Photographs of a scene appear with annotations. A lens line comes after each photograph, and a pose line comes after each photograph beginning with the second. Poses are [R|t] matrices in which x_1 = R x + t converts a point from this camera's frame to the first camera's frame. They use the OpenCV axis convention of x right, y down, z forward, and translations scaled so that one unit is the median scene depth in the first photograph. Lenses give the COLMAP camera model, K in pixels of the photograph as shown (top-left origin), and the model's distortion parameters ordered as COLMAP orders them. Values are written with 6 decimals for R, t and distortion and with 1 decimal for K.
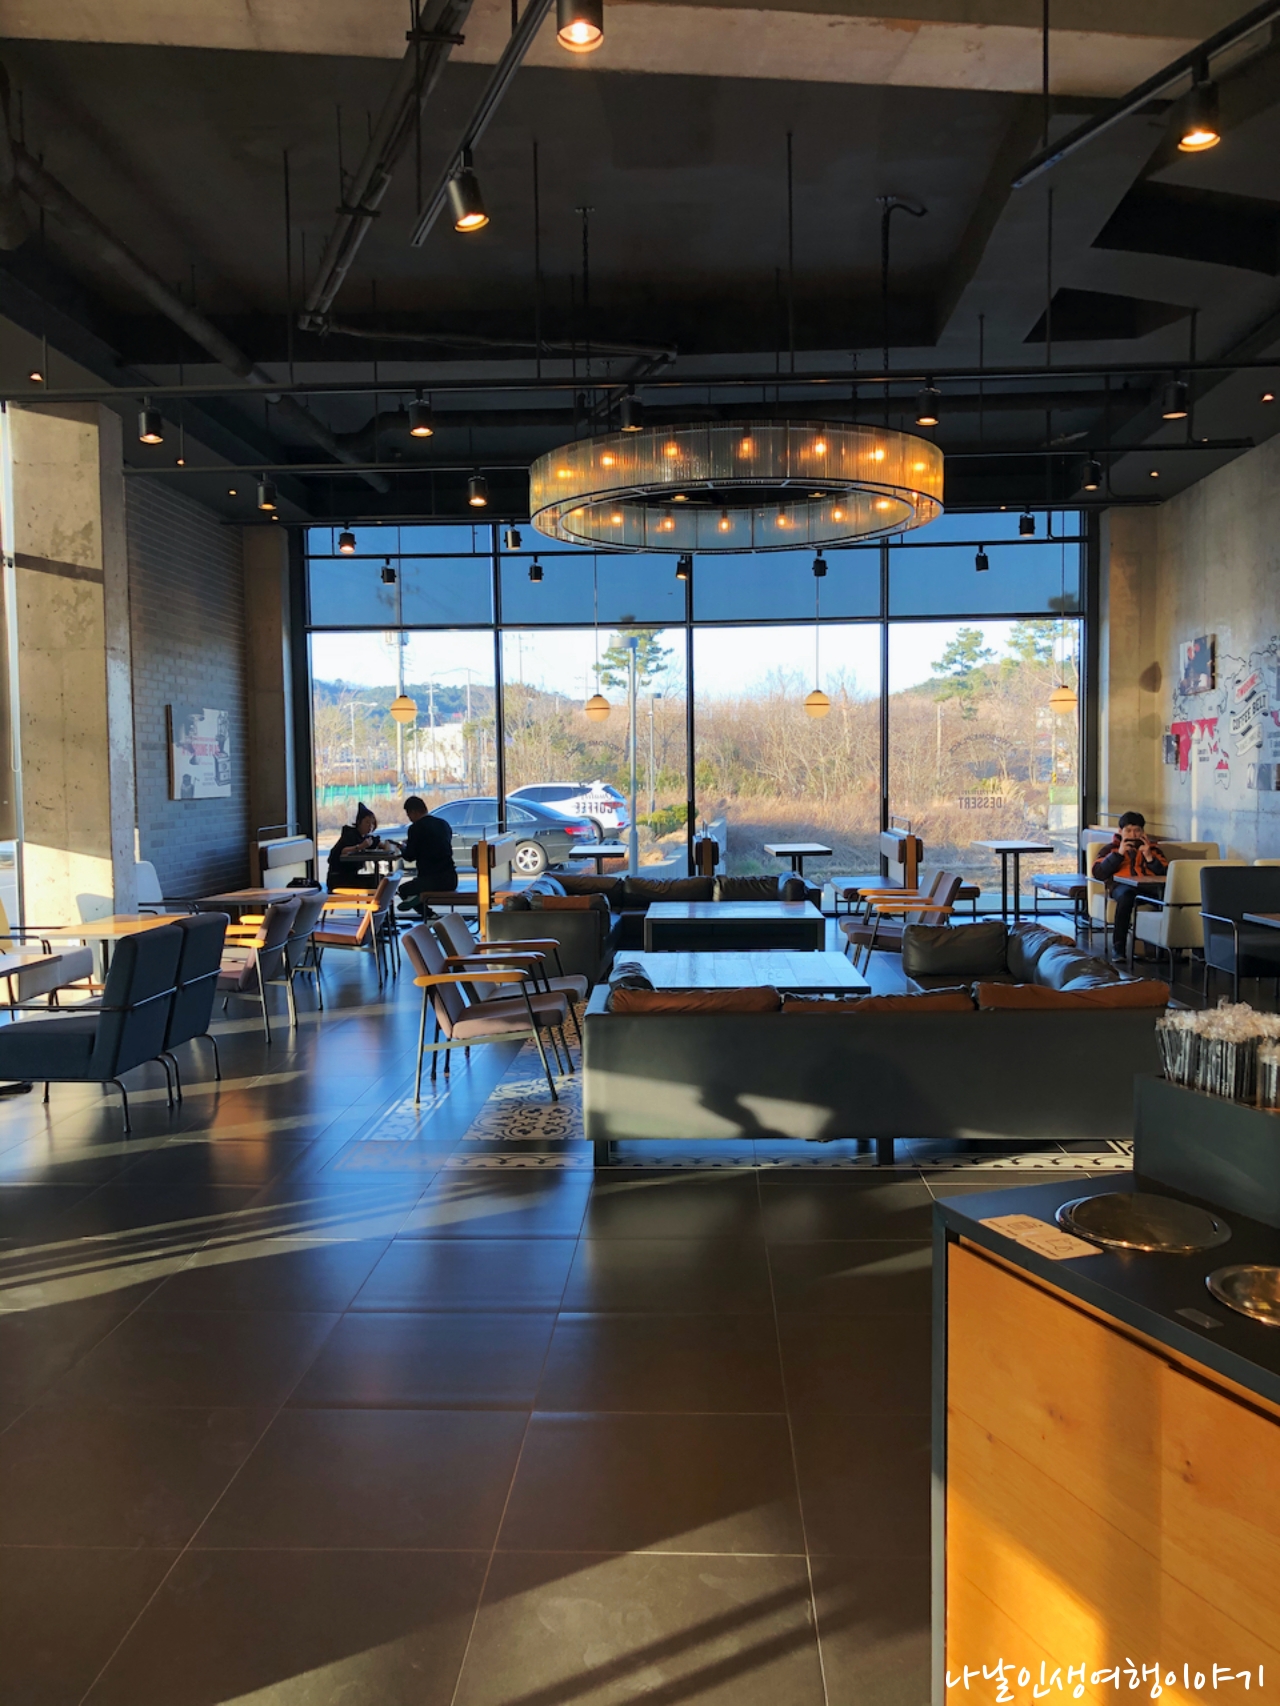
lens RADIAL K [[1405.5, 0, 640.0], [0, 1405.5, 853.0], [0, 0, 1]] dist [0.016607, -0.007831]
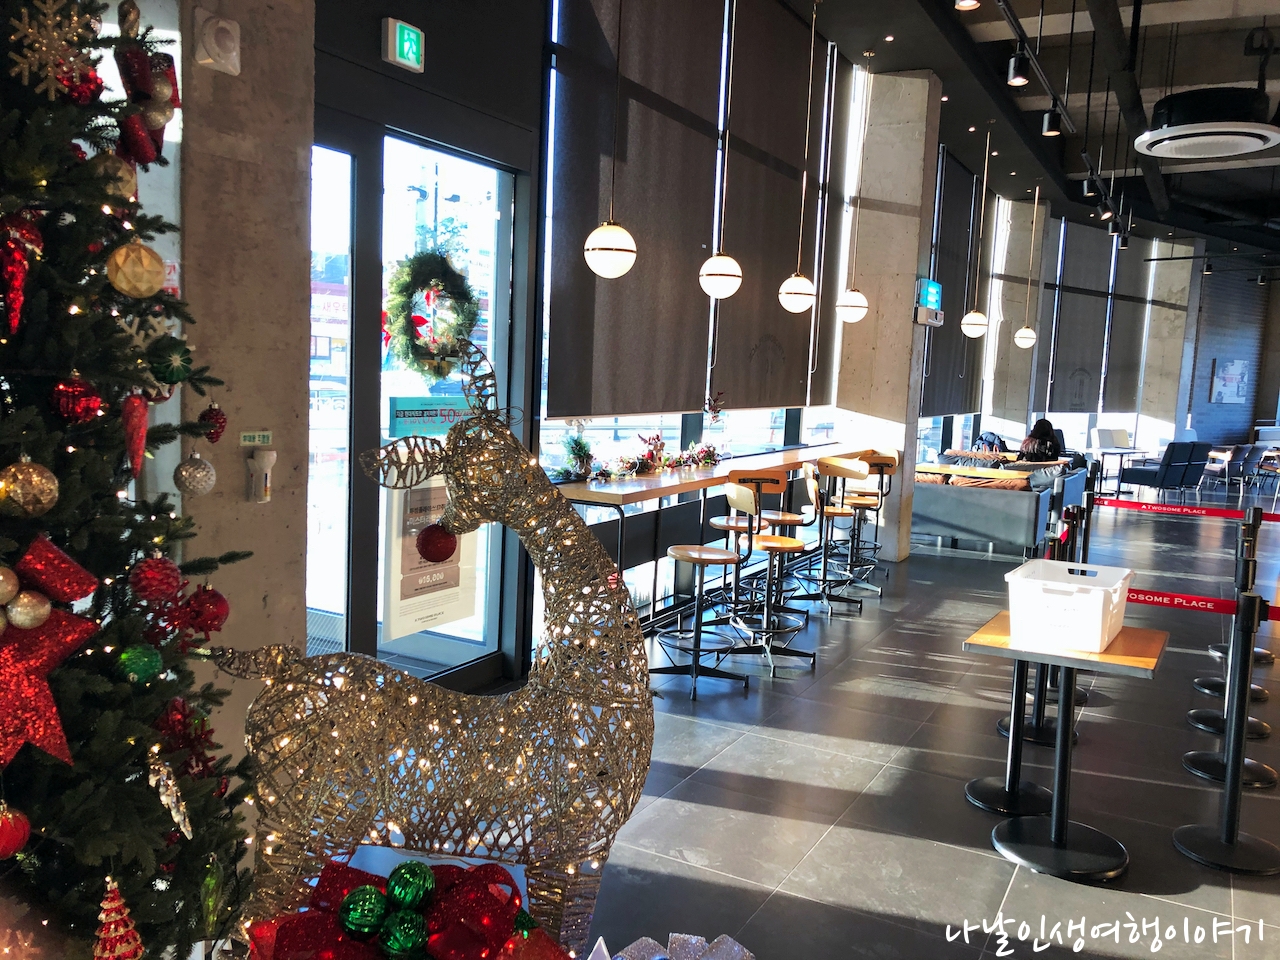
lens RADIAL K [[1054.6, 0, 640.0], [0, 1054.6, 480.0], [0, 0, 1]] dist [0.016607, -0.007831]
pose [[0.660376, 0.124346, -0.740568, 0.308758], [-0.095878, 0.992085, 0.081082, 0.032204], [0.744789, 0.017459, 0.667071, -0.734979]]
